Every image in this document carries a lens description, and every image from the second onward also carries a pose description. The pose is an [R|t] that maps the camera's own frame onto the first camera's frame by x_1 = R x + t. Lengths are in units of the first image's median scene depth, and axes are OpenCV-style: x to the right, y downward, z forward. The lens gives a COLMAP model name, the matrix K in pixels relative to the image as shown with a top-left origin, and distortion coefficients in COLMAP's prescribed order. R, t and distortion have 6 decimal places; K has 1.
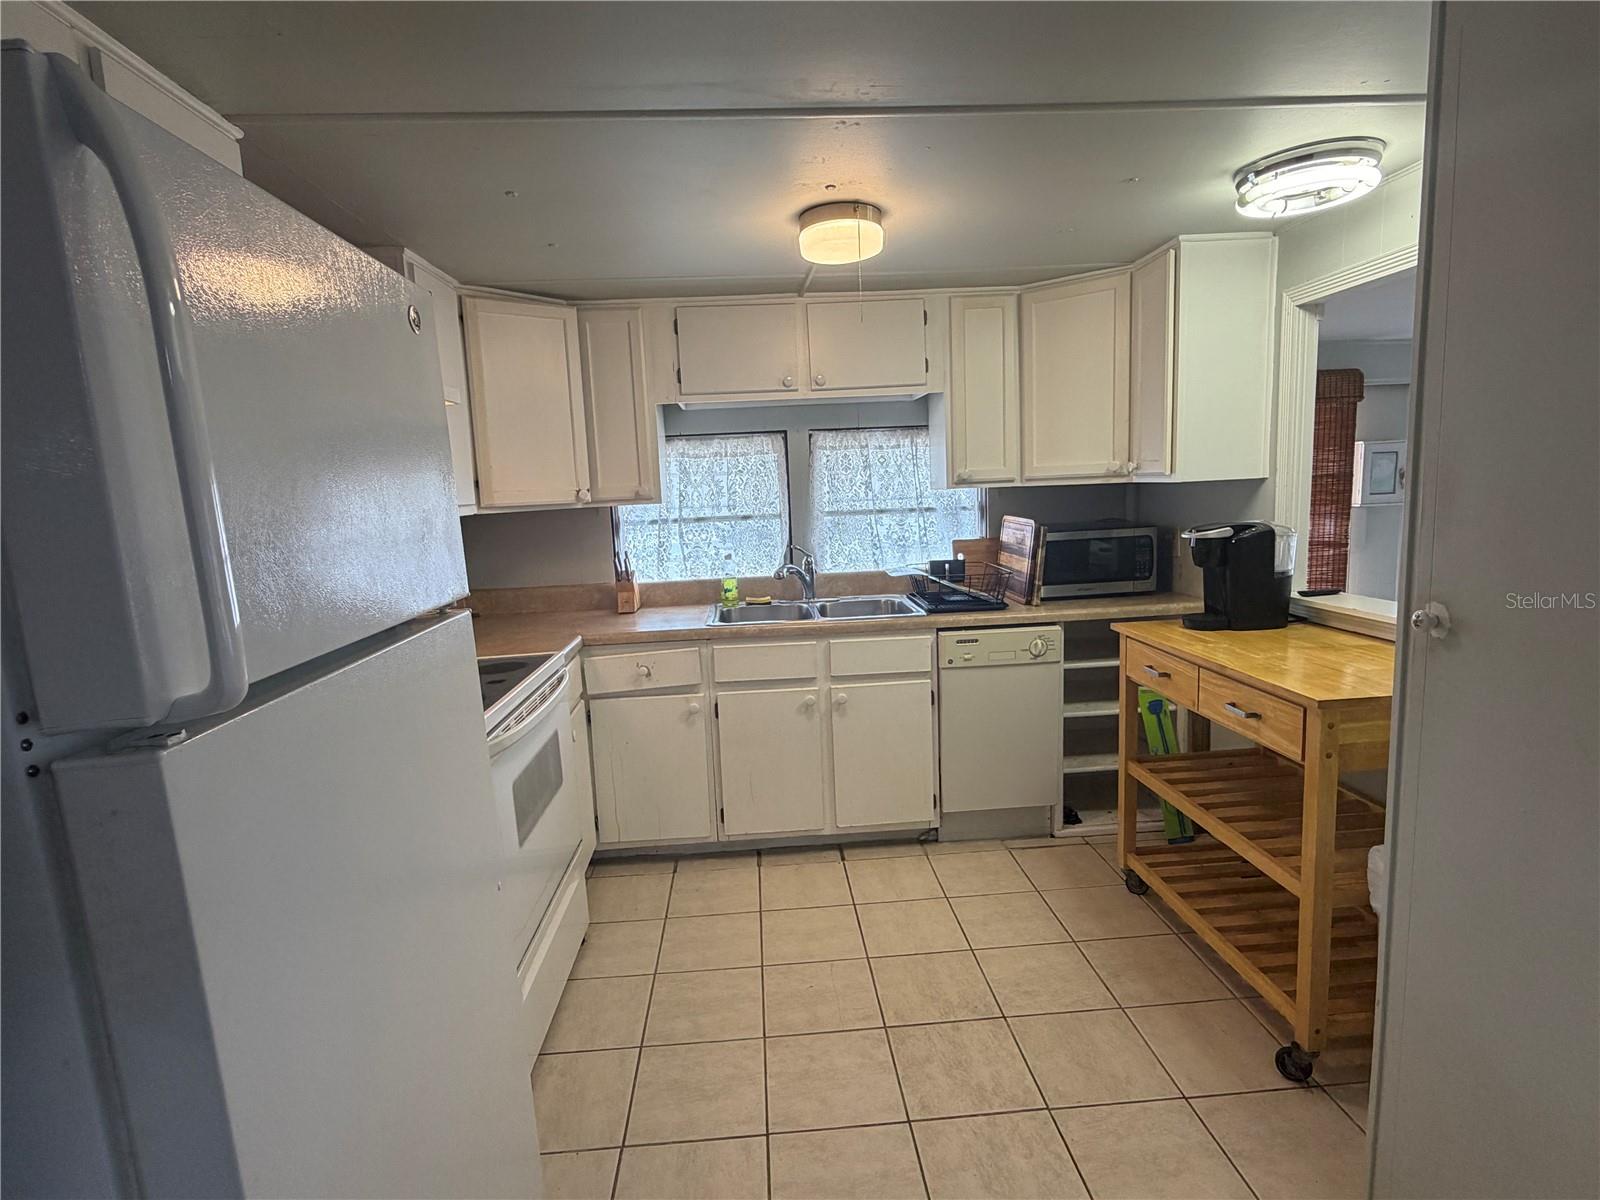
lens RADIAL K [[812.0, 0, 800.0], [0, 812.0, 600.0], [0, 0, 1]] dist [-0.002073, -0.001017]
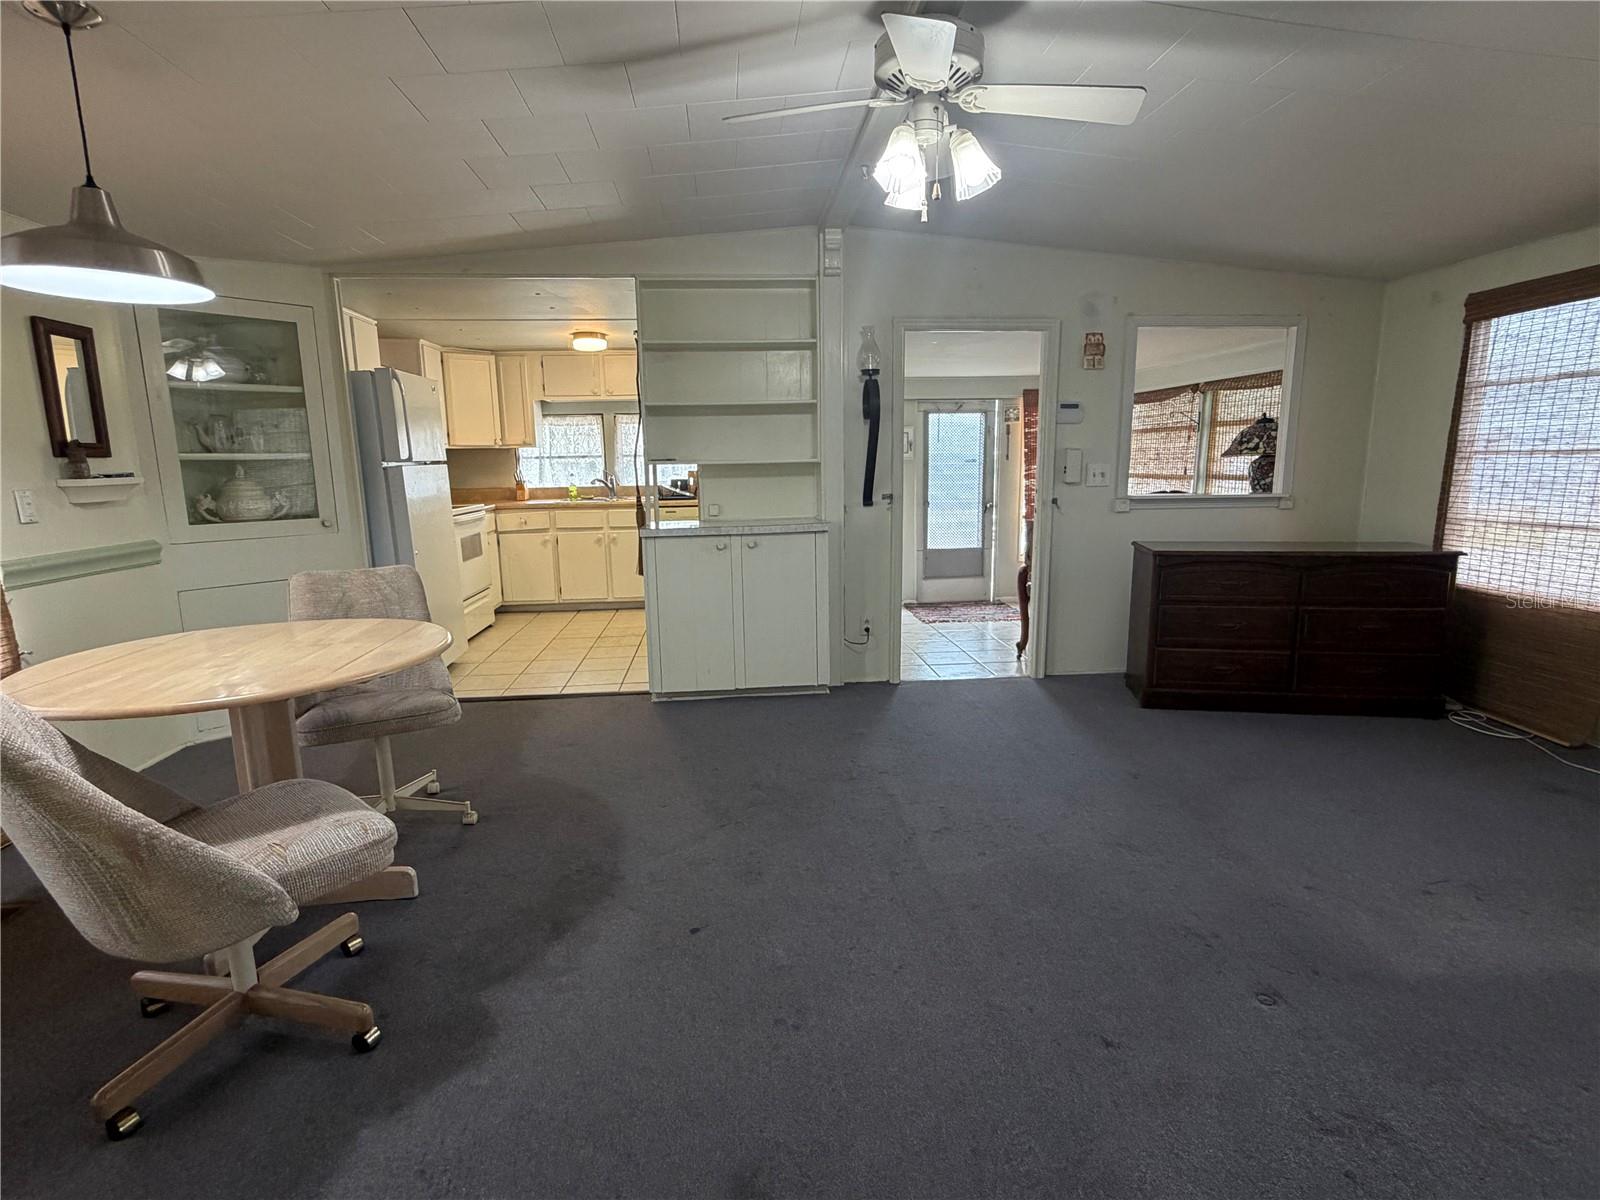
lens RADIAL K [[812.0, 0, 800.0], [0, 812.0, 600.0], [0, 0, 1]] dist [-0.002073, -0.001017]
pose [[0.999015, 0.021526, 0.038802, 0.422236], [-0.022640, 0.999337, 0.028499, 0.194569], [-0.038163, -0.029350, 0.998840, -1.100411]]
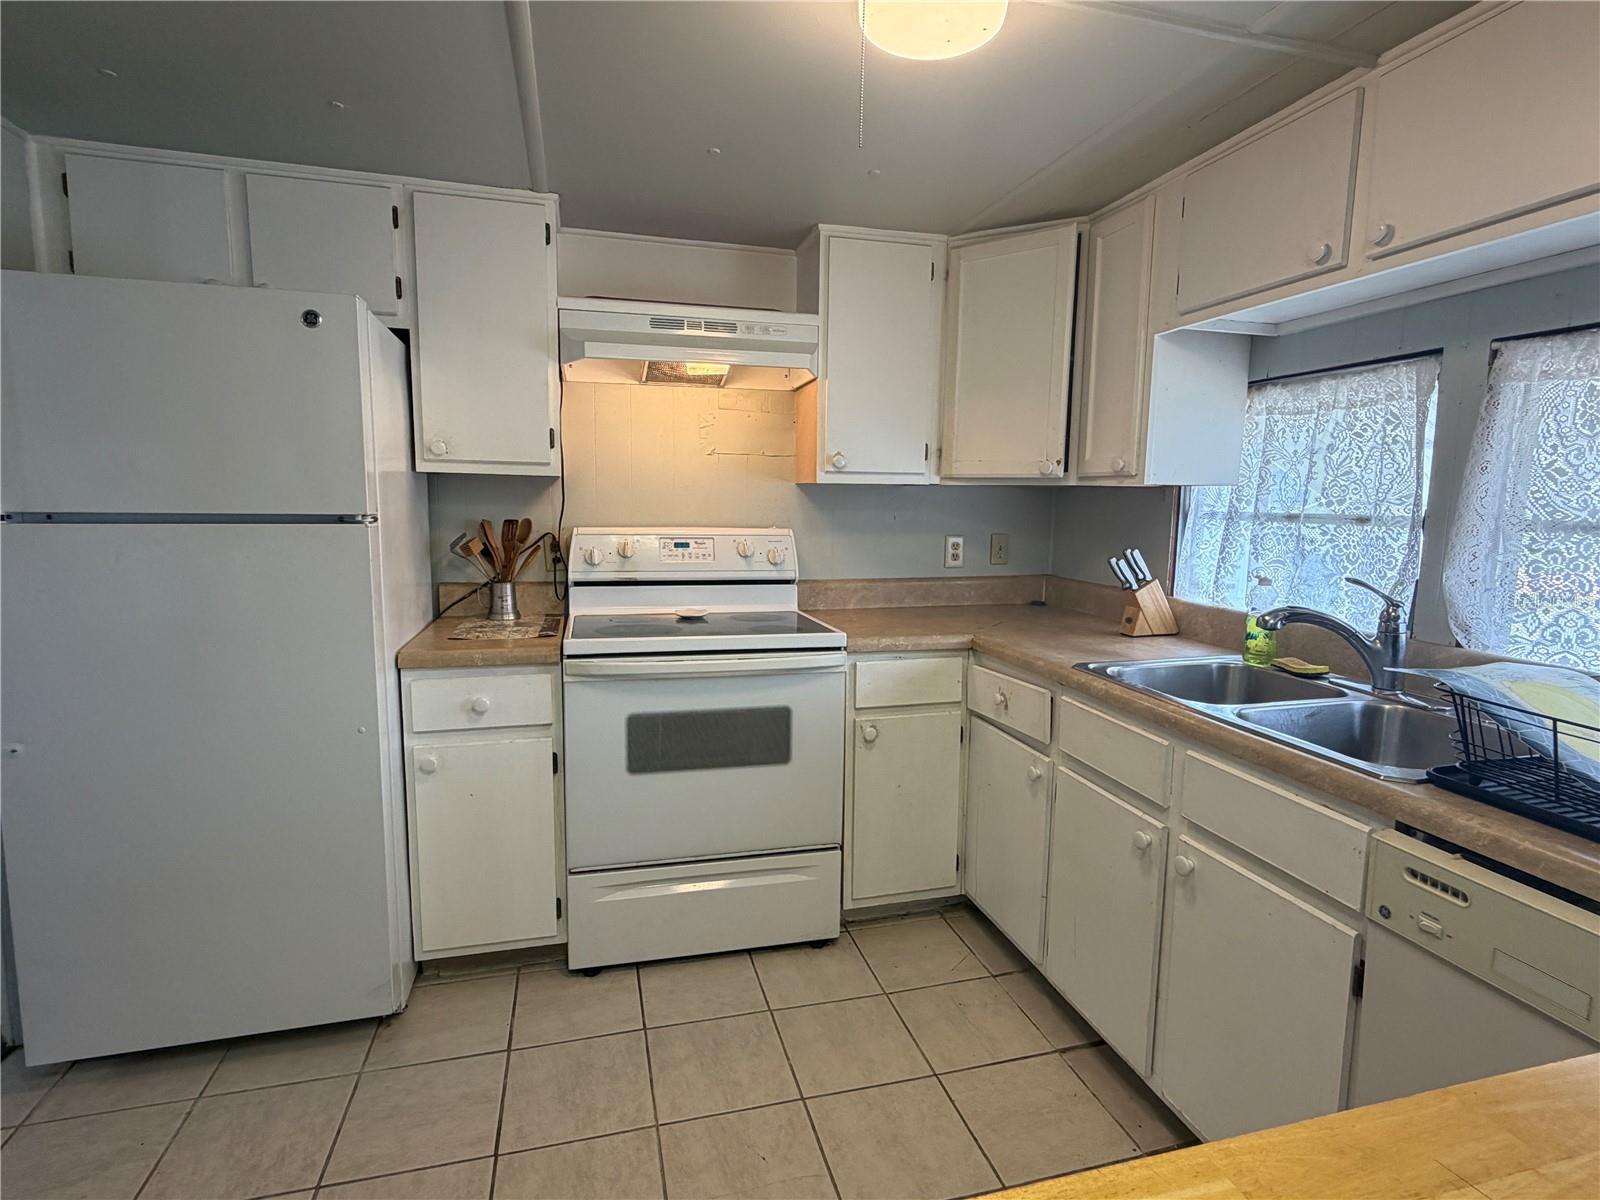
lens RADIAL K [[812.0, 0, 800.0], [0, 812.0, 600.0], [0, 0, 1]] dist [-0.002073, -0.001017]
pose [[0.193246, 0.170454, -0.966231, 0.422316], [-0.163230, 0.976655, 0.139647, -0.067920], [0.967477, 0.130732, 0.216558, 0.558109]]
